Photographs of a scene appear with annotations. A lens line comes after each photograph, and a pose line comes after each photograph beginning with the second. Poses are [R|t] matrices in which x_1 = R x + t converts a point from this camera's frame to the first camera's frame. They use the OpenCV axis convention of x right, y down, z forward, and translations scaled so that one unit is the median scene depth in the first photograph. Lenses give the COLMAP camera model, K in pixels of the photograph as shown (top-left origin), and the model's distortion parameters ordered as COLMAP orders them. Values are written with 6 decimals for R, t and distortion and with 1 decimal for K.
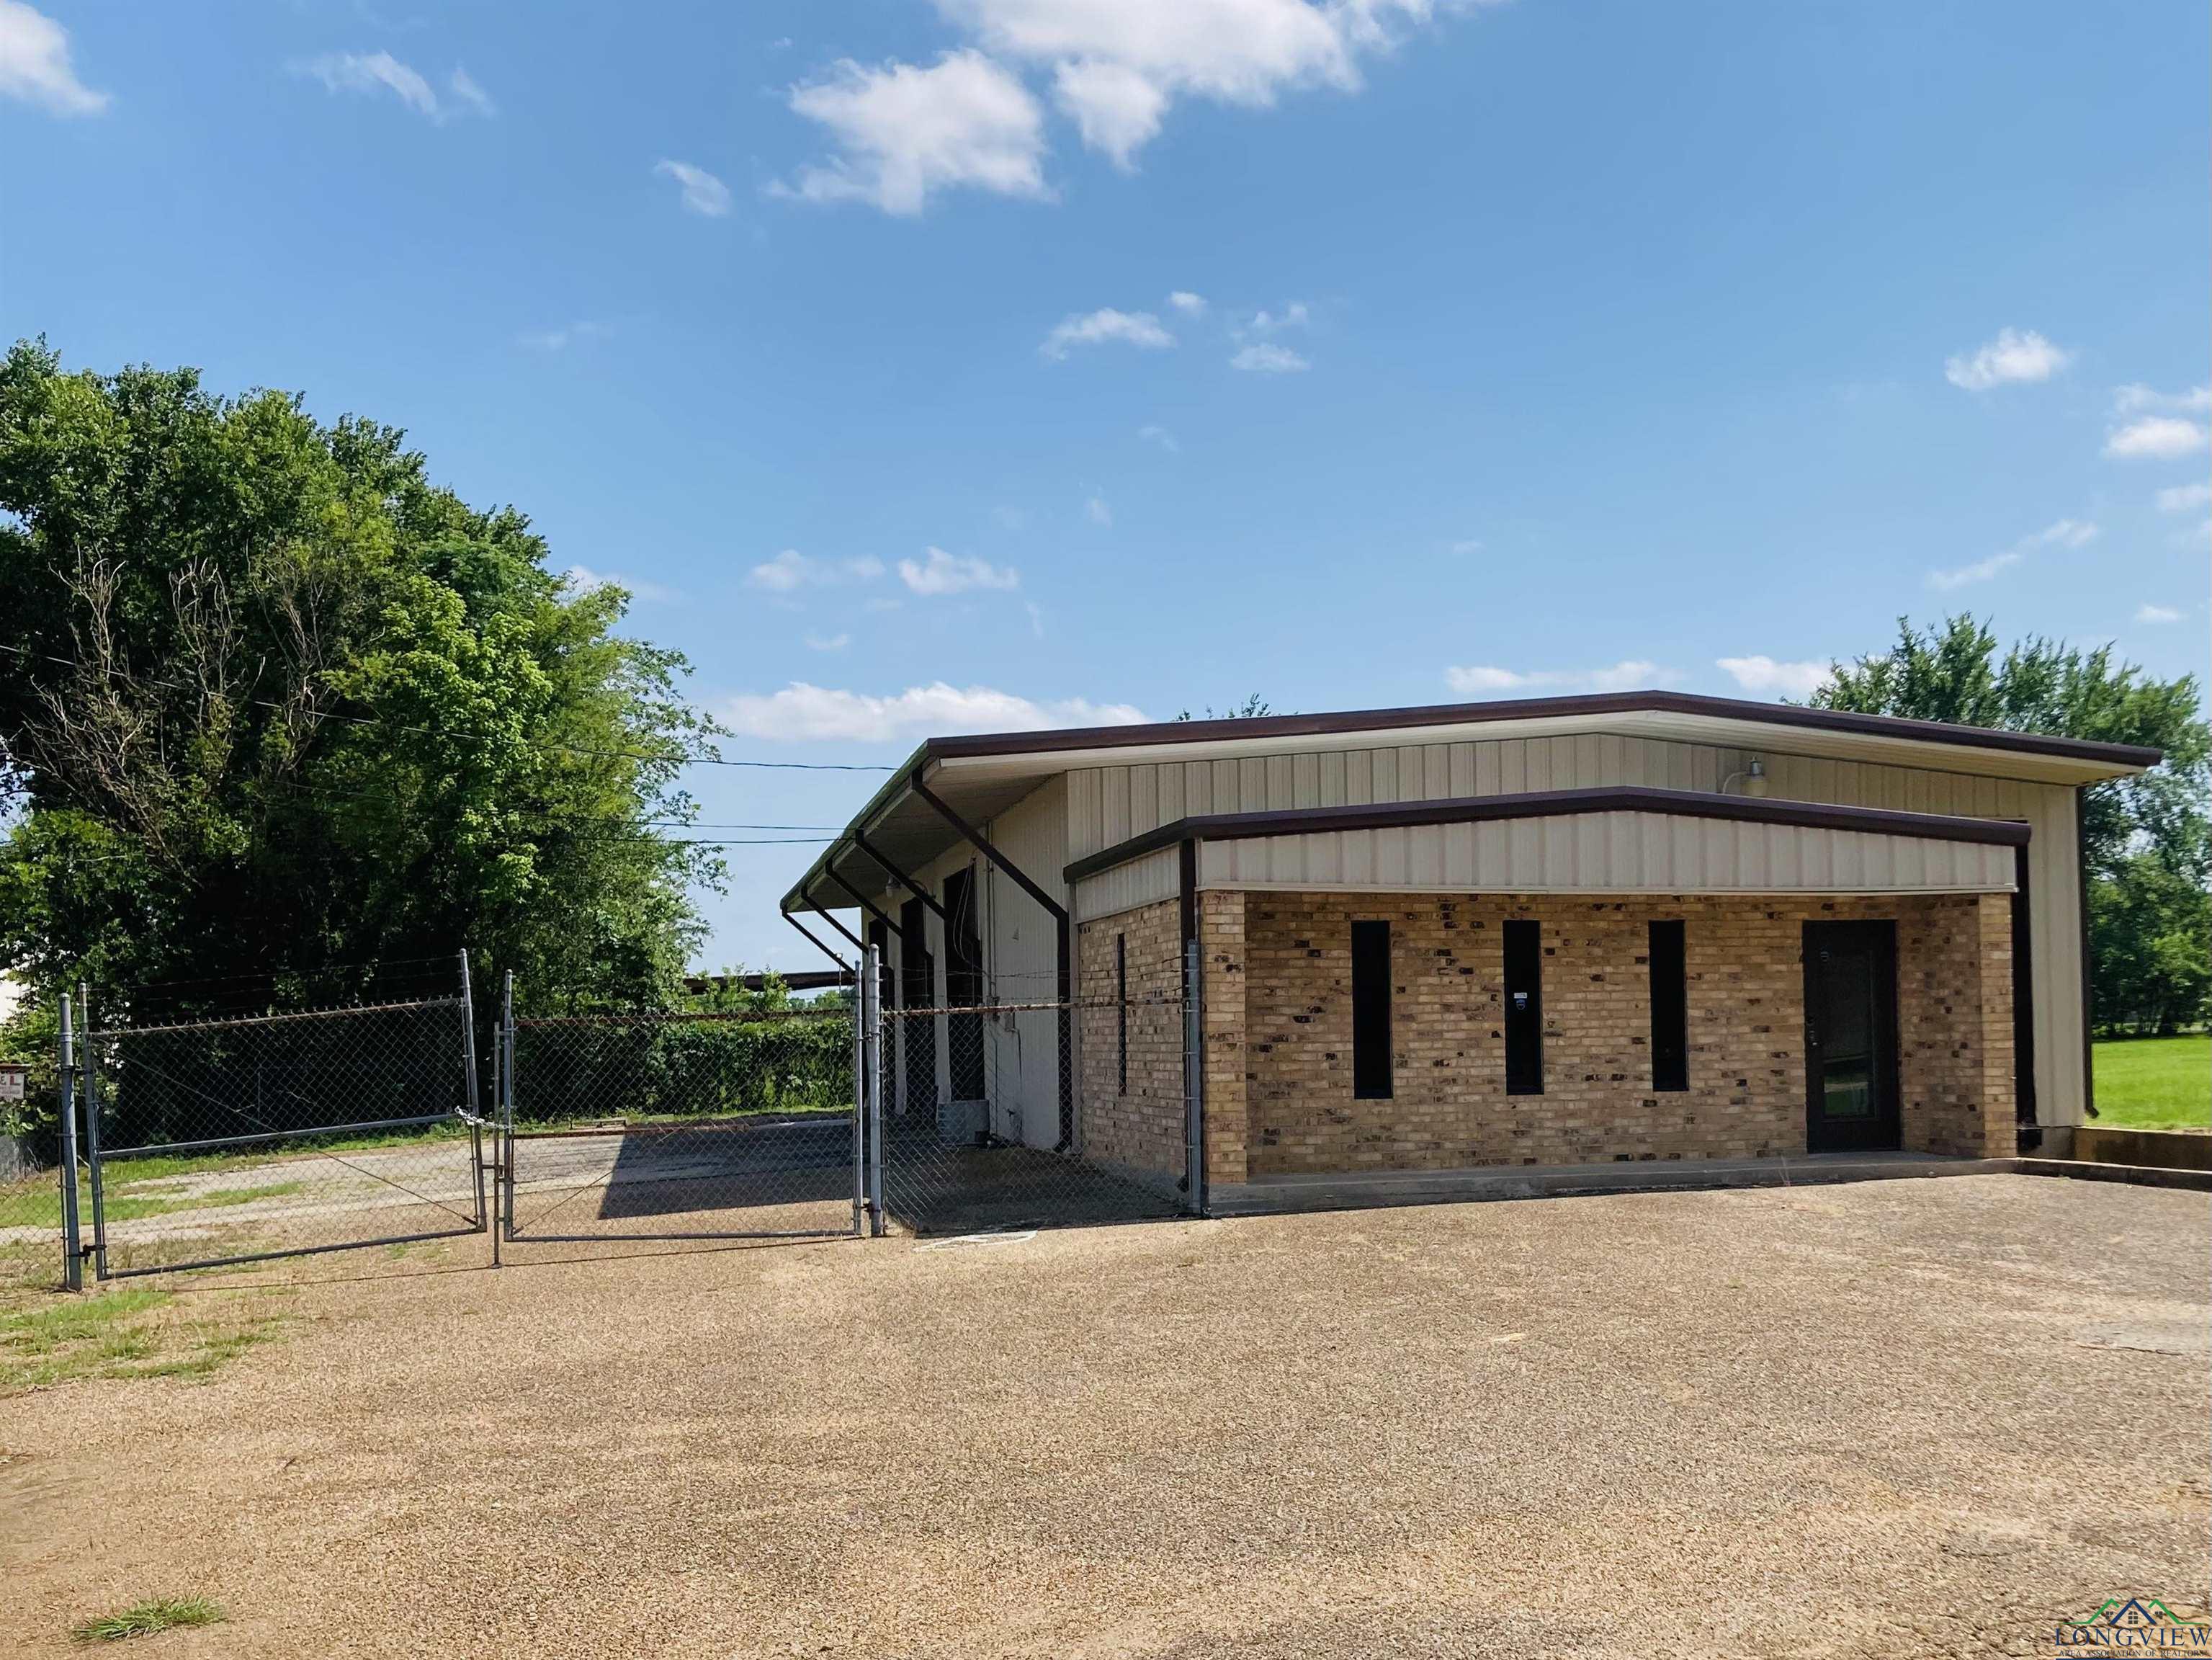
lens RADIAL K [[1921.6, 0, 1157.0], [0, 1921.6, 973.6], [0, 0, 1]] dist [0.050847, -0.004511]
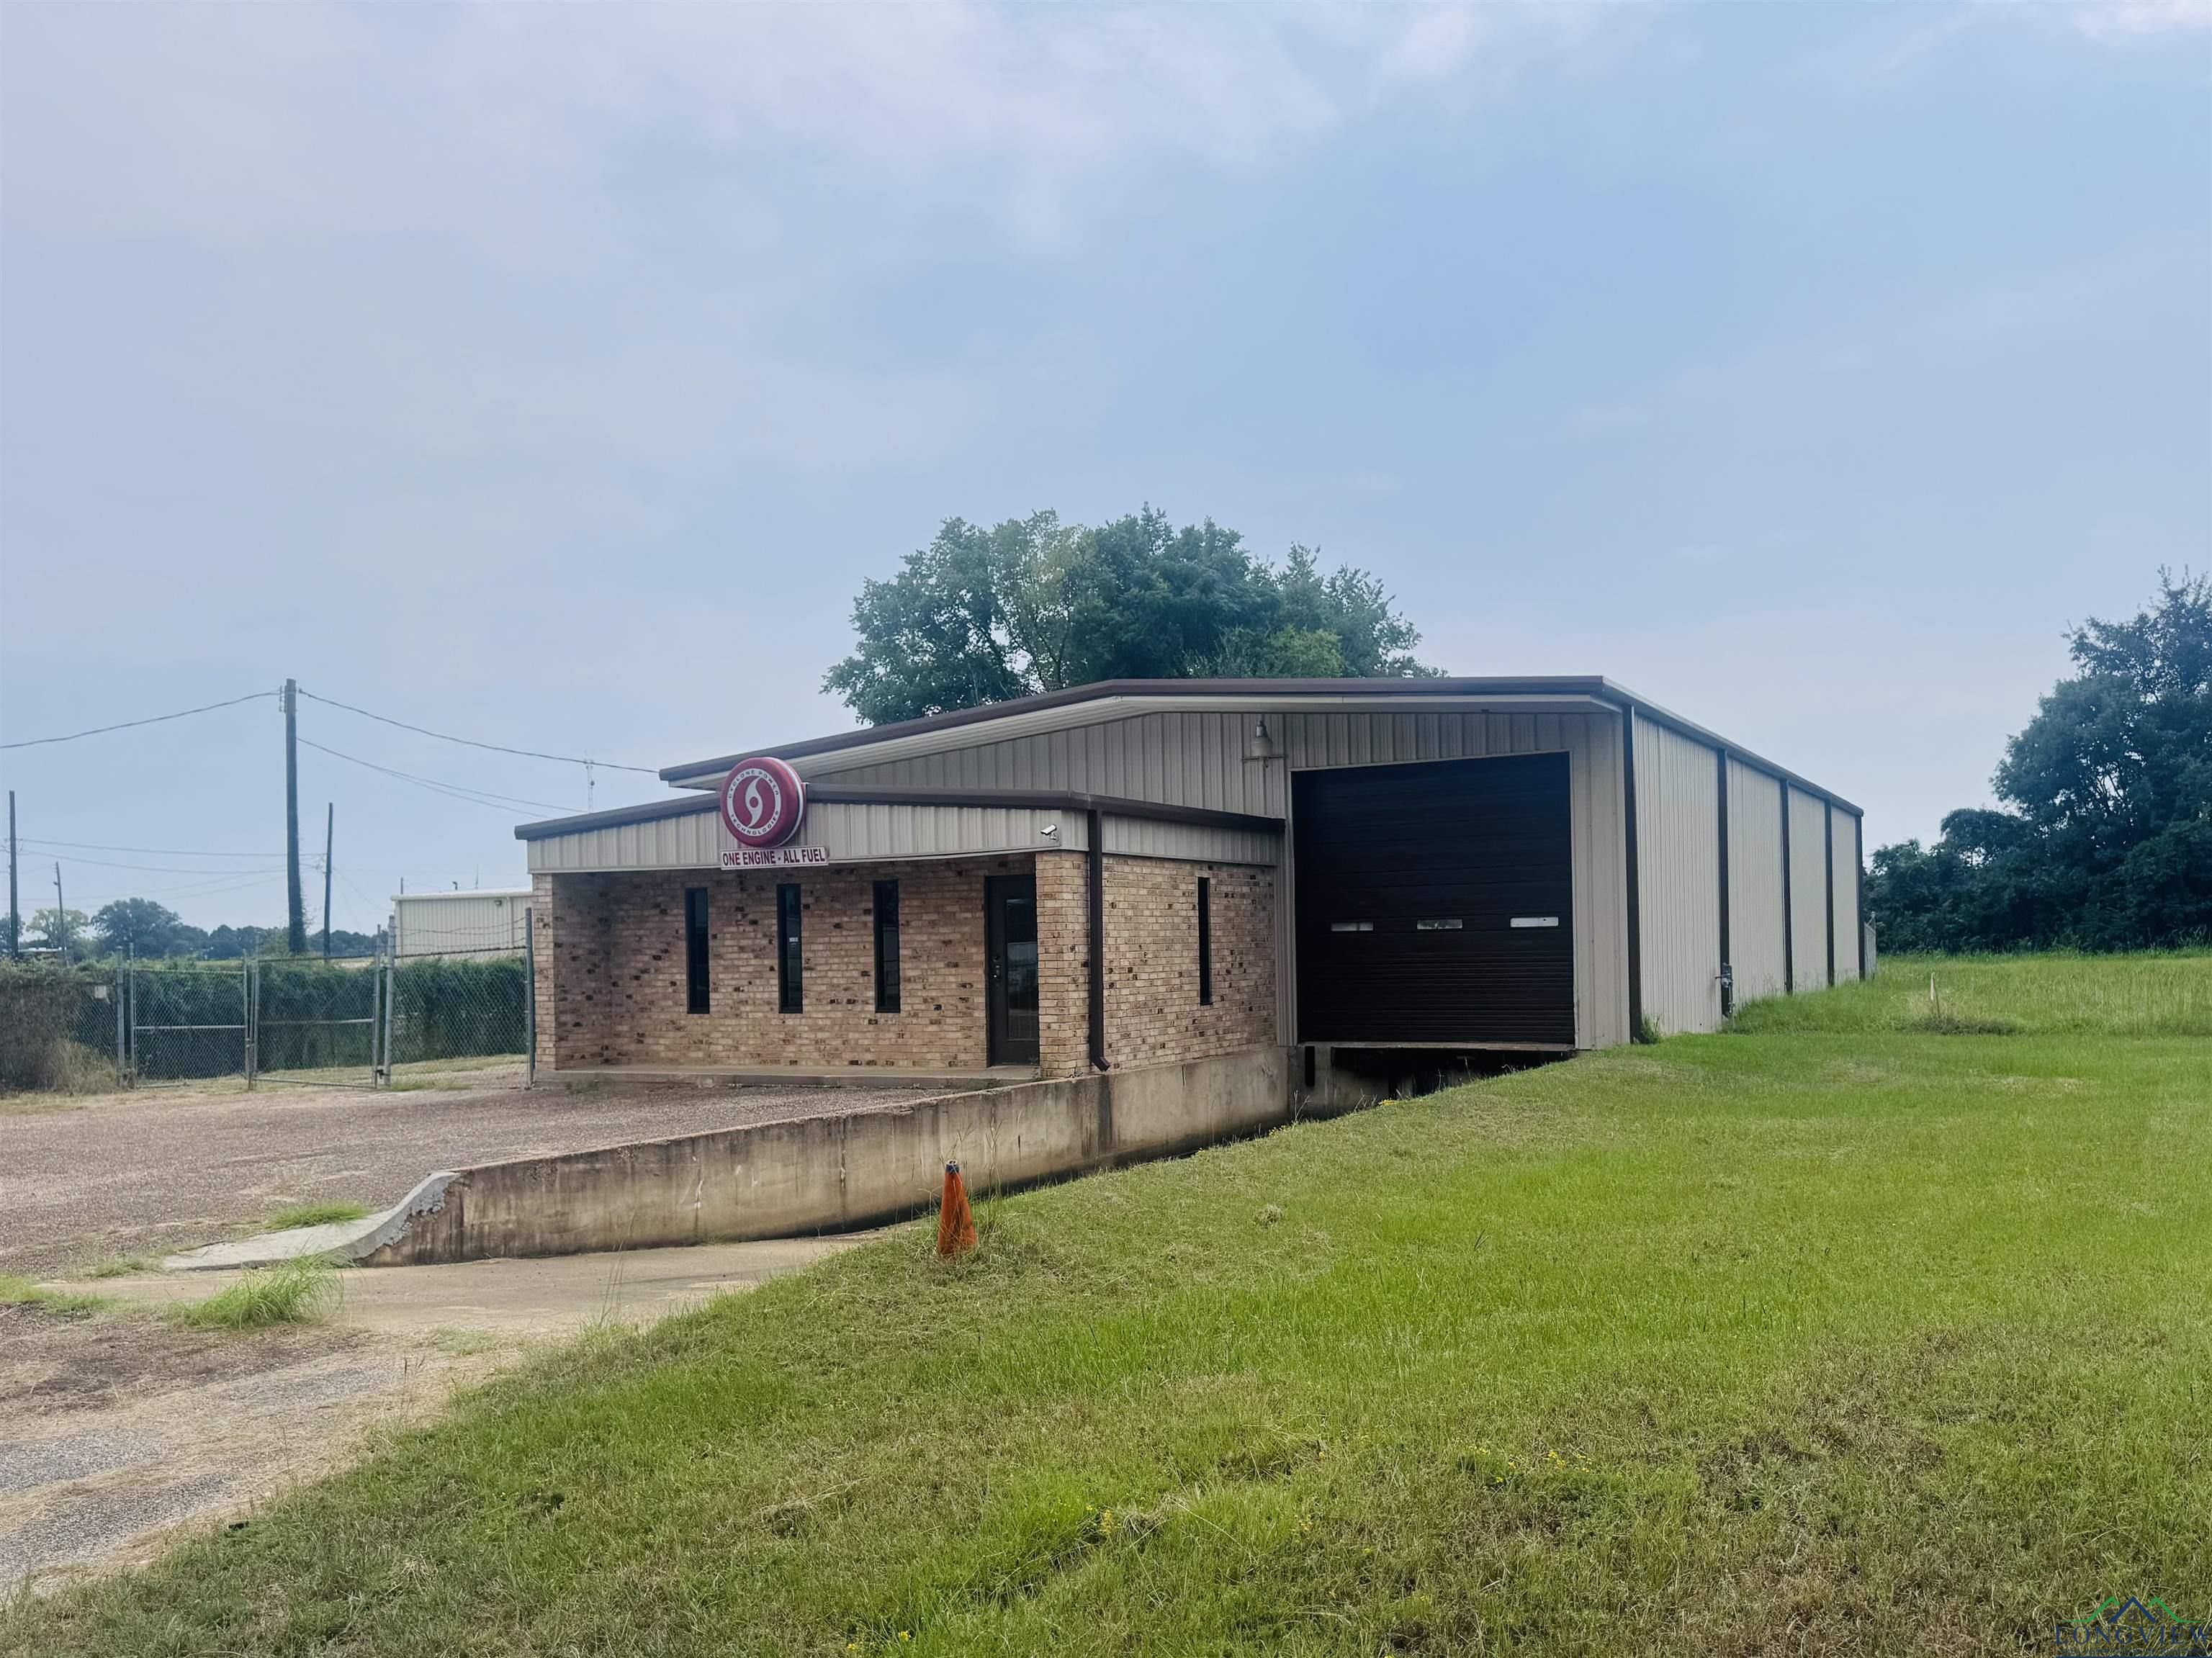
lens RADIAL K [[1477.3, 0, 1279.9], [0, 1477.3, 936.1], [0, 0, 1]] dist [0.032708, -0.002864]
pose [[0.815245, -0.003750, -0.579104, 1.067768], [0.024326, 0.999318, 0.027774, -0.011618], [0.578605, -0.036730, 0.814781, 0.352253]]
